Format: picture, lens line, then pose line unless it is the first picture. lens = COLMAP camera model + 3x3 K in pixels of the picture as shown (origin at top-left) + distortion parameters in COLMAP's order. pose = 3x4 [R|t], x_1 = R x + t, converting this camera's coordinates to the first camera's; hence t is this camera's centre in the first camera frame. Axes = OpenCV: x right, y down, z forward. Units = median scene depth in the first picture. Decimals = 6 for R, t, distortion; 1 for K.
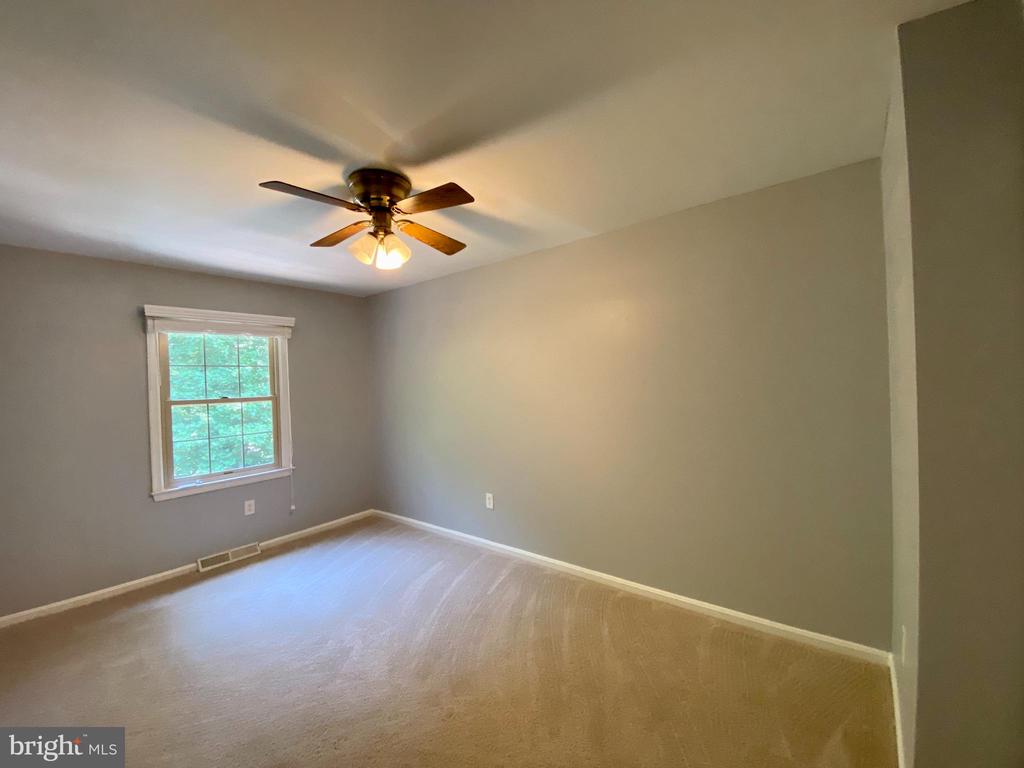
lens RADIAL K [[430.3, 0, 513.0], [0, 430.3, 382.6], [0, 0, 1]] dist [-0.020984, -0.002104]
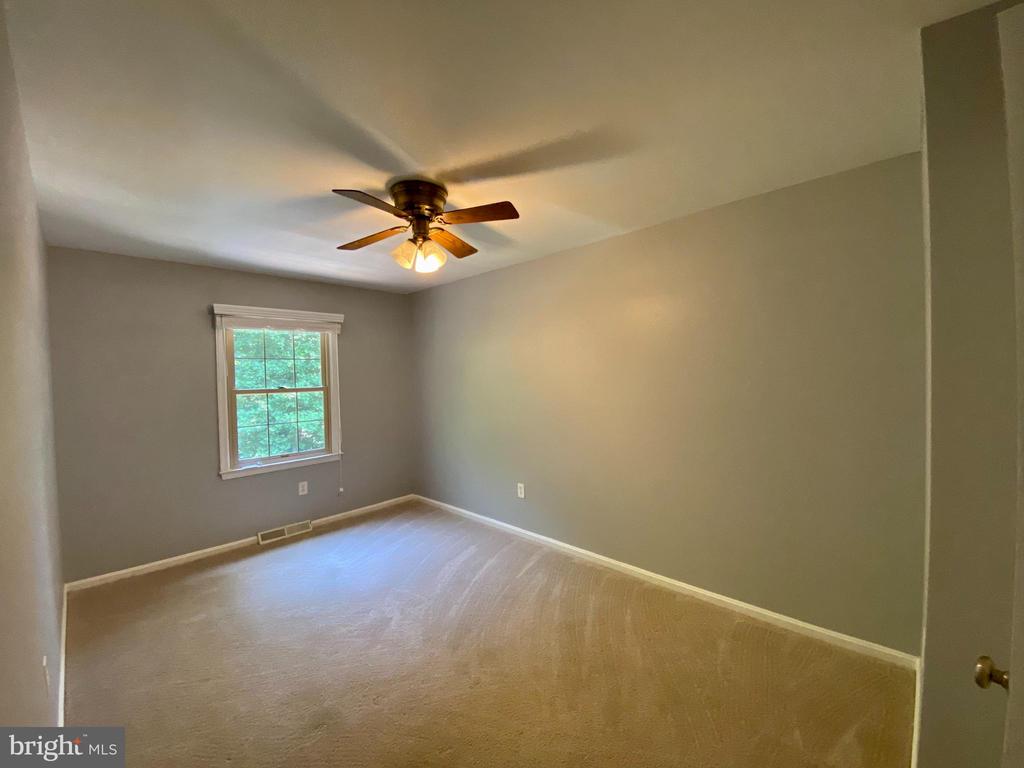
lens RADIAL K [[430.3, 0, 511.4], [0, 430.3, 382.8], [0, 0, 1]] dist [-0.020984, -0.002104]
pose [[0.994923, 0.014353, -0.099609, 0.024707], [-0.012513, 0.999740, 0.019079, -0.006928], [0.099857, -0.017735, 0.994844, -0.043421]]
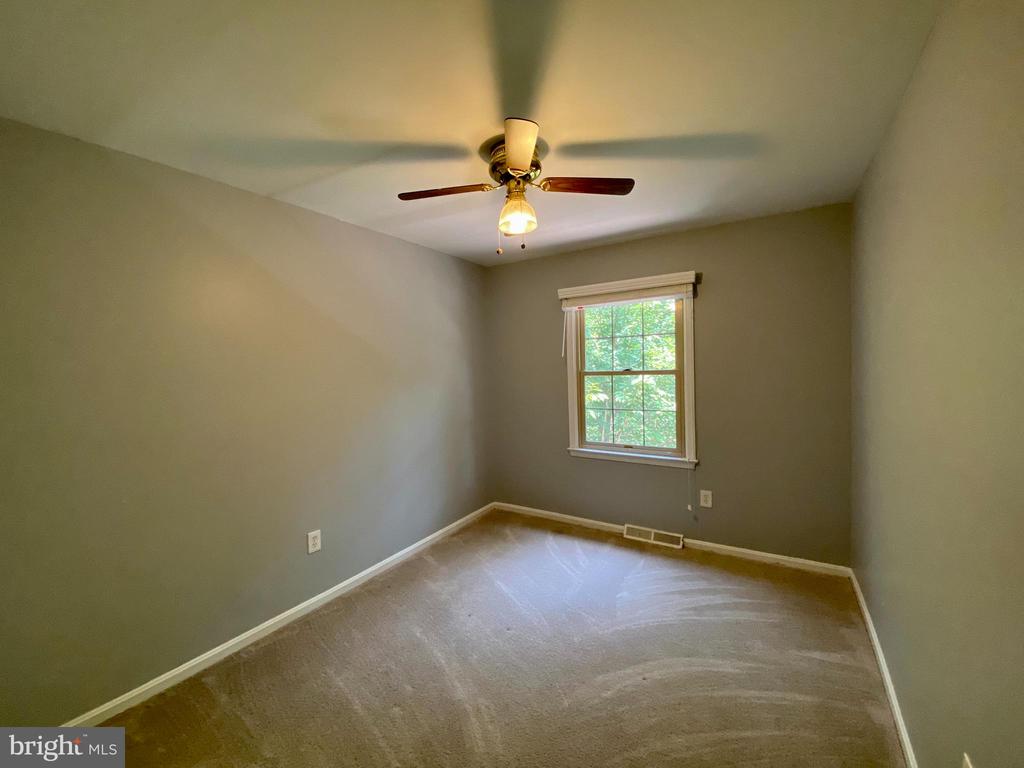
lens RADIAL K [[430.3, 0, 508.1], [0, 430.3, 390.9], [0, 0, 1]] dist [-0.020984, -0.002104]
pose [[0.026353, 0.042180, -0.998762, 0.357021], [-0.007988, 0.999086, 0.041982, 0.052254], [0.999621, 0.006871, 0.026665, 0.816818]]
